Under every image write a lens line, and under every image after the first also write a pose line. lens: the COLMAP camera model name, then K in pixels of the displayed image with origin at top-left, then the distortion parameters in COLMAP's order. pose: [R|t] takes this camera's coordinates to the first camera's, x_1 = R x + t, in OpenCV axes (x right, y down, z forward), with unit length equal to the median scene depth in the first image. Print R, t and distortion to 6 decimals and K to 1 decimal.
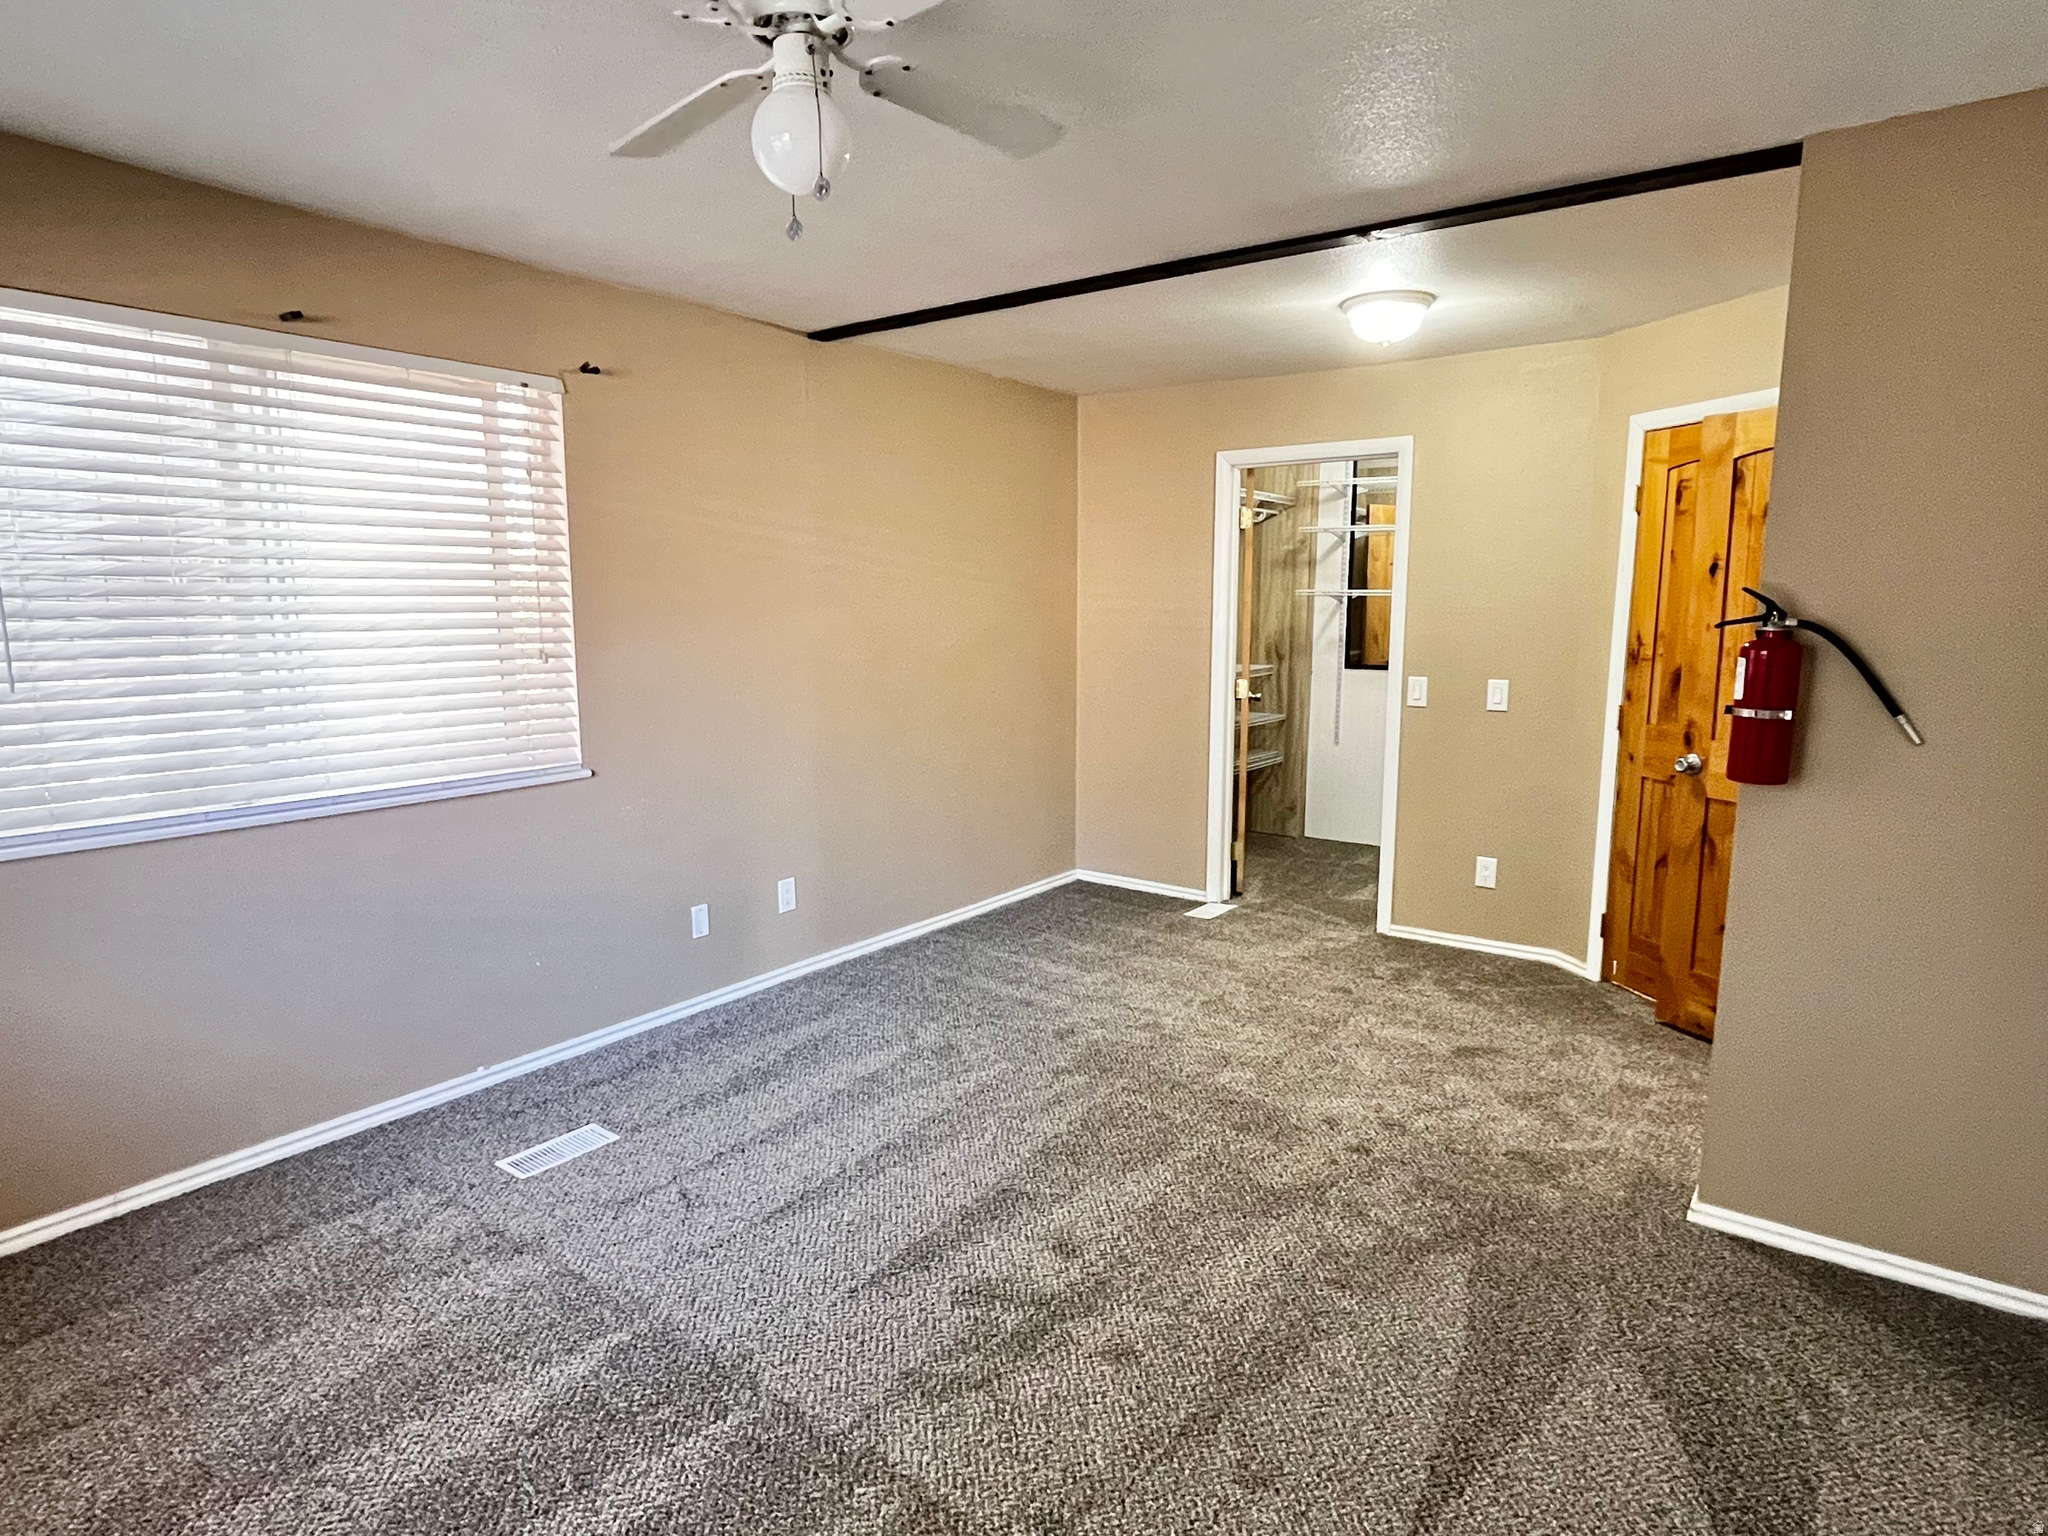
lens RADIAL K [[1162.4, 0, 1016.4], [0, 1162.4, 762.6], [0, 0, 1]] dist [0.005389, -0.003384]
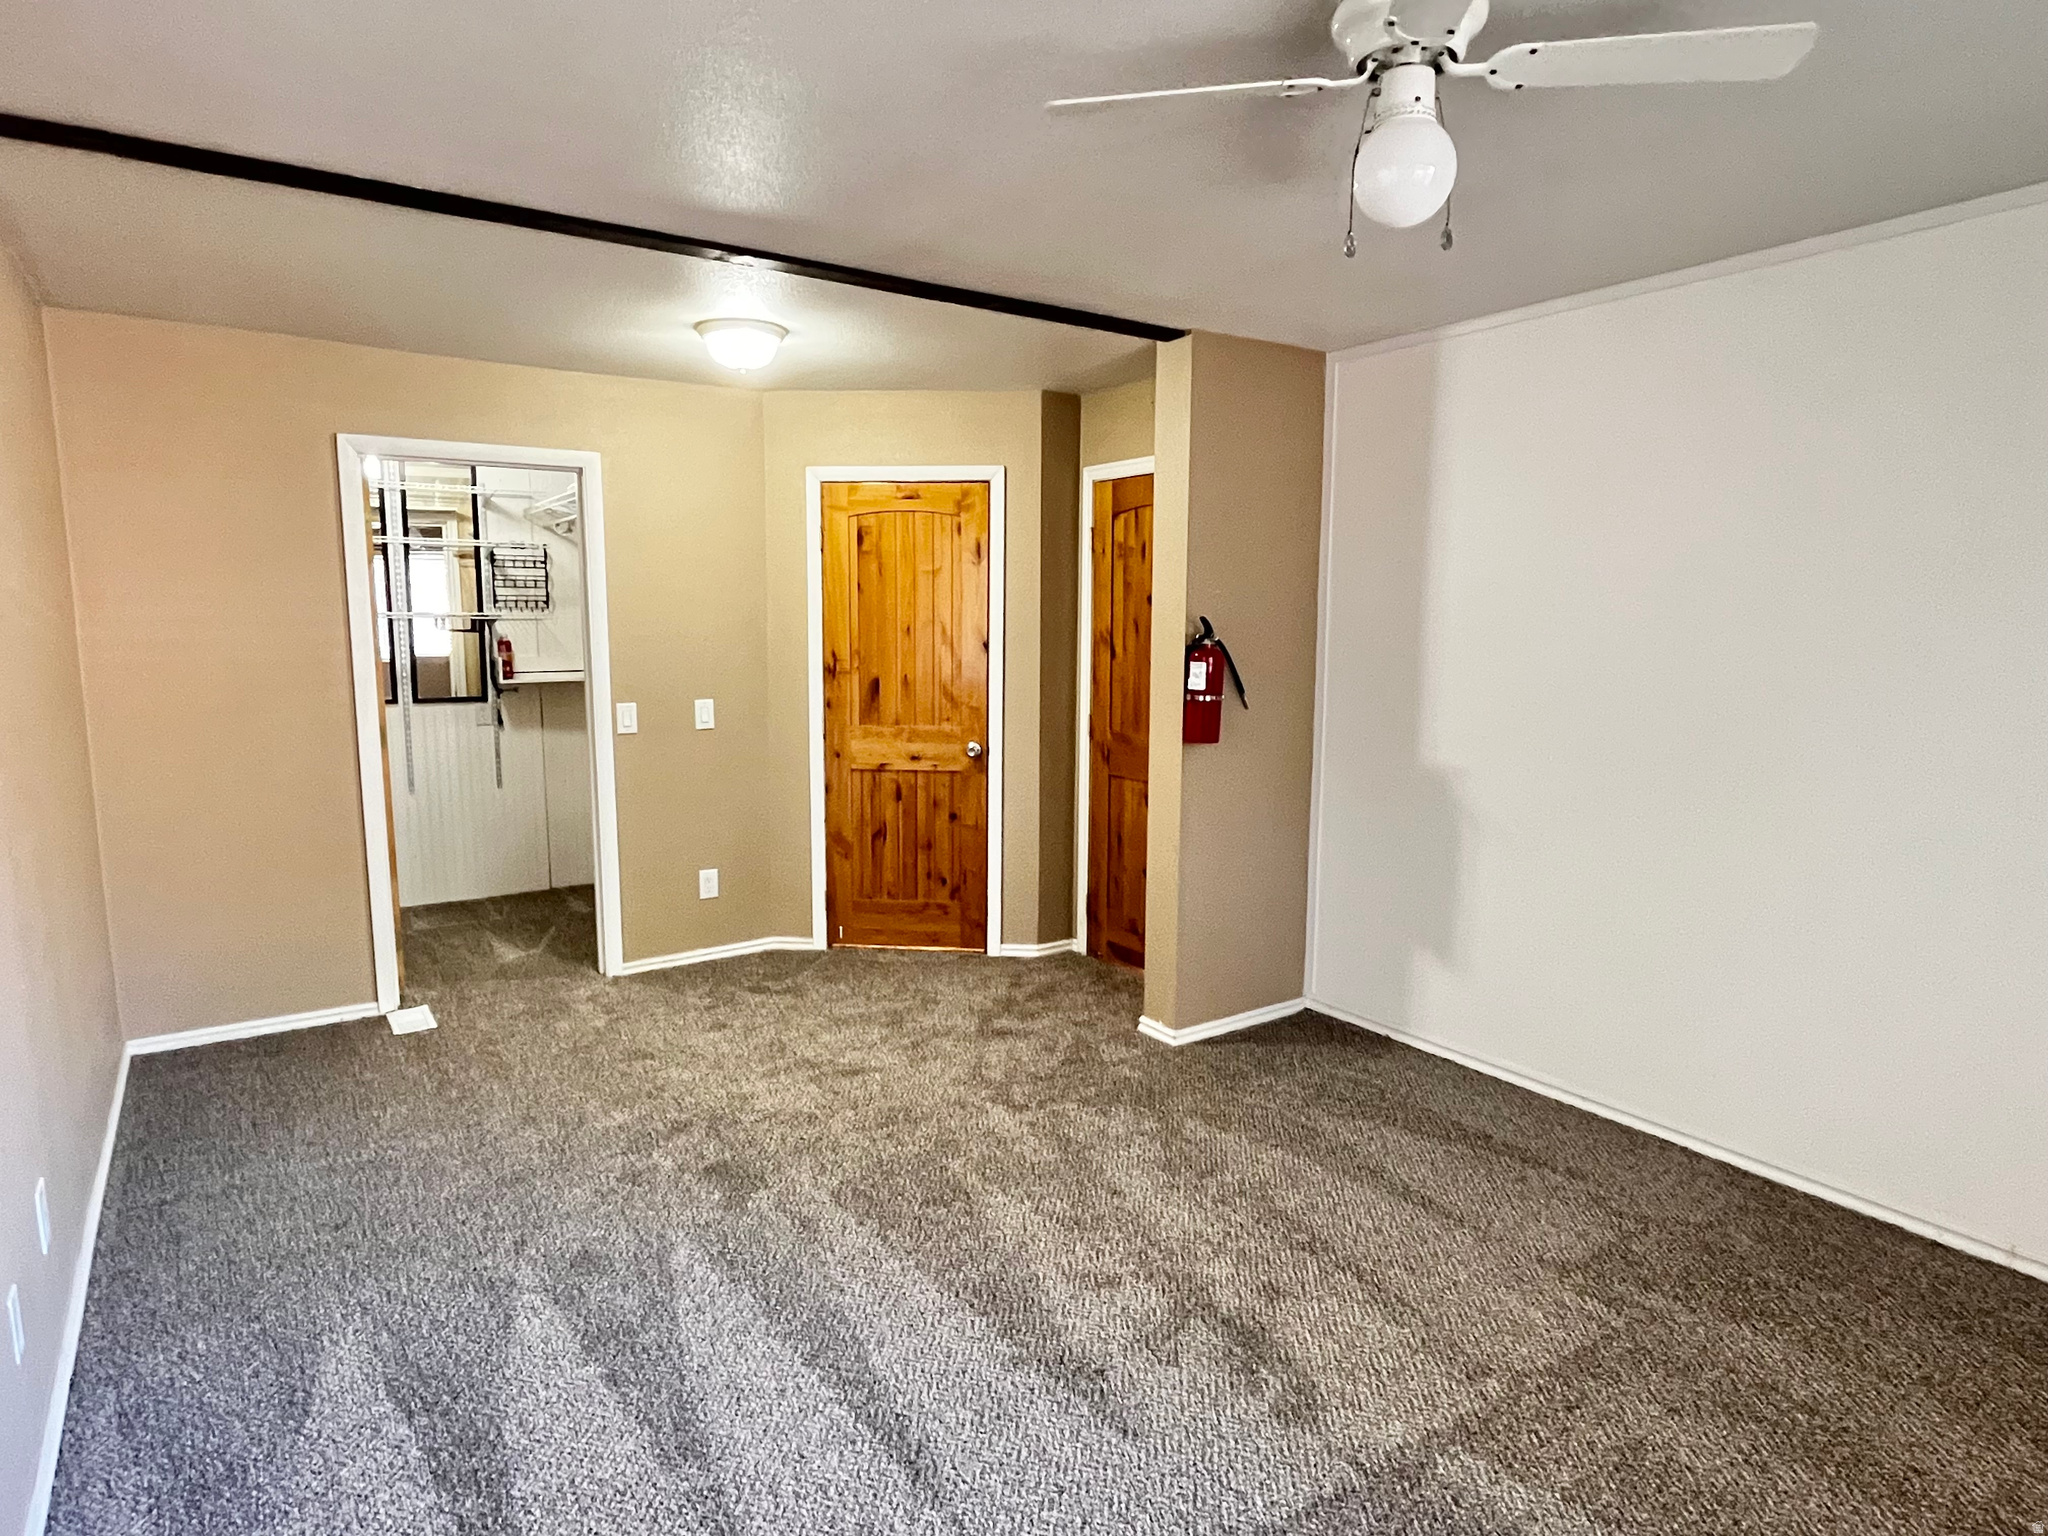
lens RADIAL K [[1162.4, 0, 1015.6], [0, 1162.4, 774.3], [0, 0, 1]] dist [0.005389, -0.003384]
pose [[0.327388, -0.129984, 0.935906, -0.560414], [0.134044, 0.986864, 0.090172, -0.071927], [-0.935334, 0.095932, 0.340512, 0.449446]]
